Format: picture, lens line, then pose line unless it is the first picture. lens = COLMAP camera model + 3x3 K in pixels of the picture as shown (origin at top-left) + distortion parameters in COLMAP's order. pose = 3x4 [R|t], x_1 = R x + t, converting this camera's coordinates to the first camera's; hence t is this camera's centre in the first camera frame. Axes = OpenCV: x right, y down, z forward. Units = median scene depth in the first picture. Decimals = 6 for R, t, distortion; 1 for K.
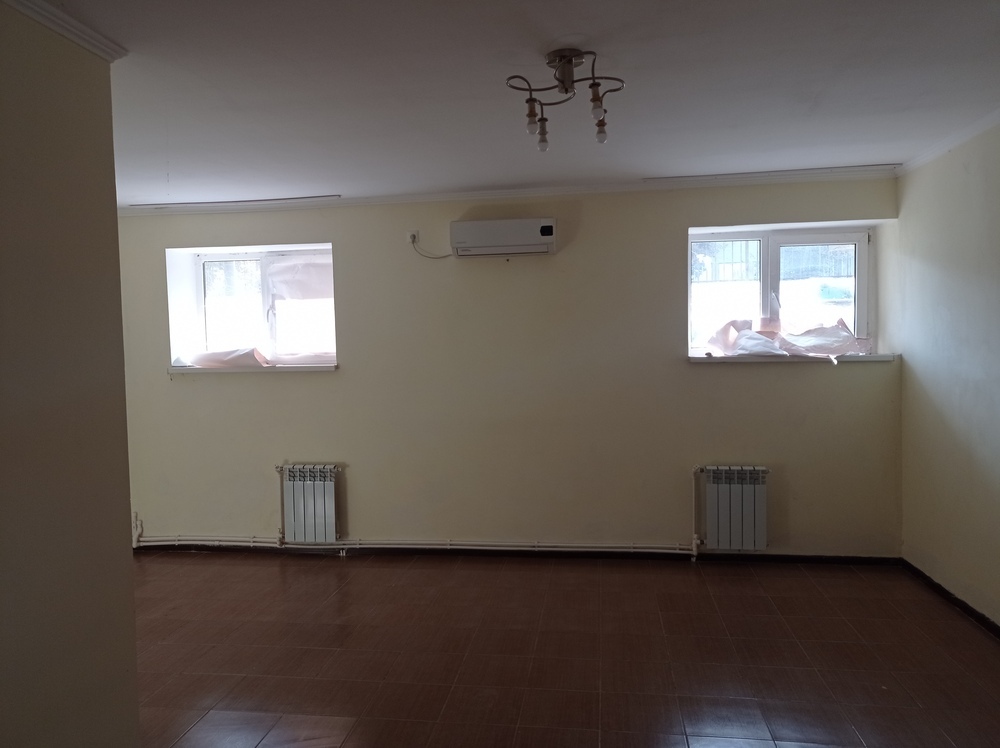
lens RADIAL K [[734.5, 0, 500.0], [0, 734.5, 374.0], [0, 0, 1]] dist [0.000397, 0.004372]
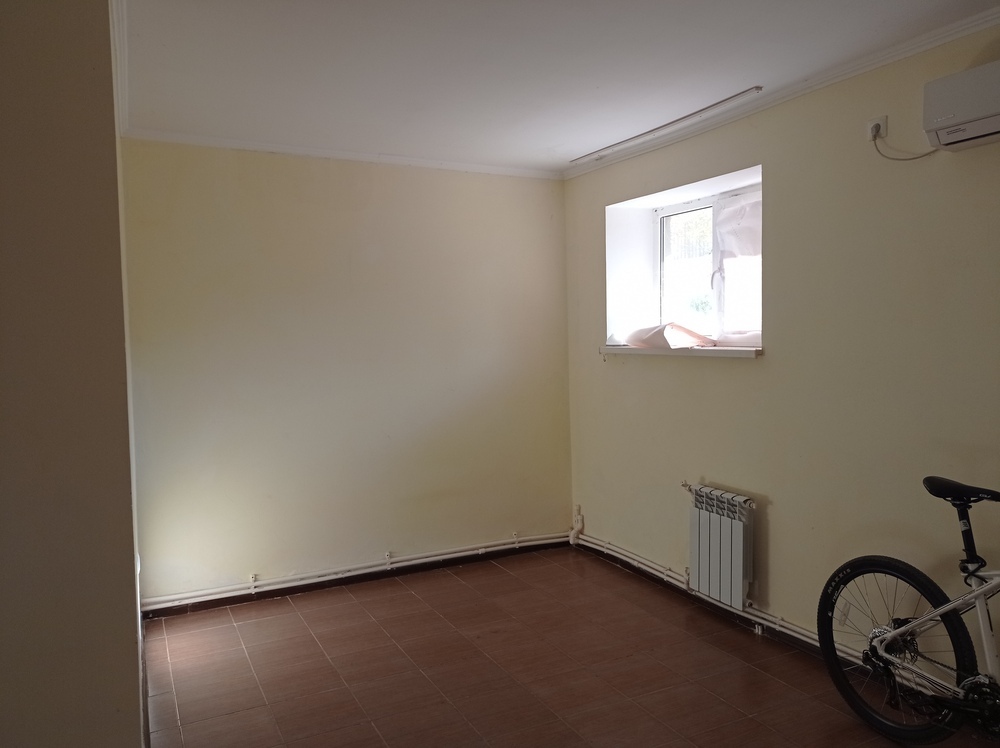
lens RADIAL K [[734.5, 0, 500.0], [0, 734.5, 374.0], [0, 0, 1]] dist [0.000397, 0.004372]
pose [[0.570869, 0.059570, -0.818877, 0.182304], [-0.035646, 0.998222, 0.047766, -0.012960], [0.820267, 0.001922, 0.571977, 0.411444]]
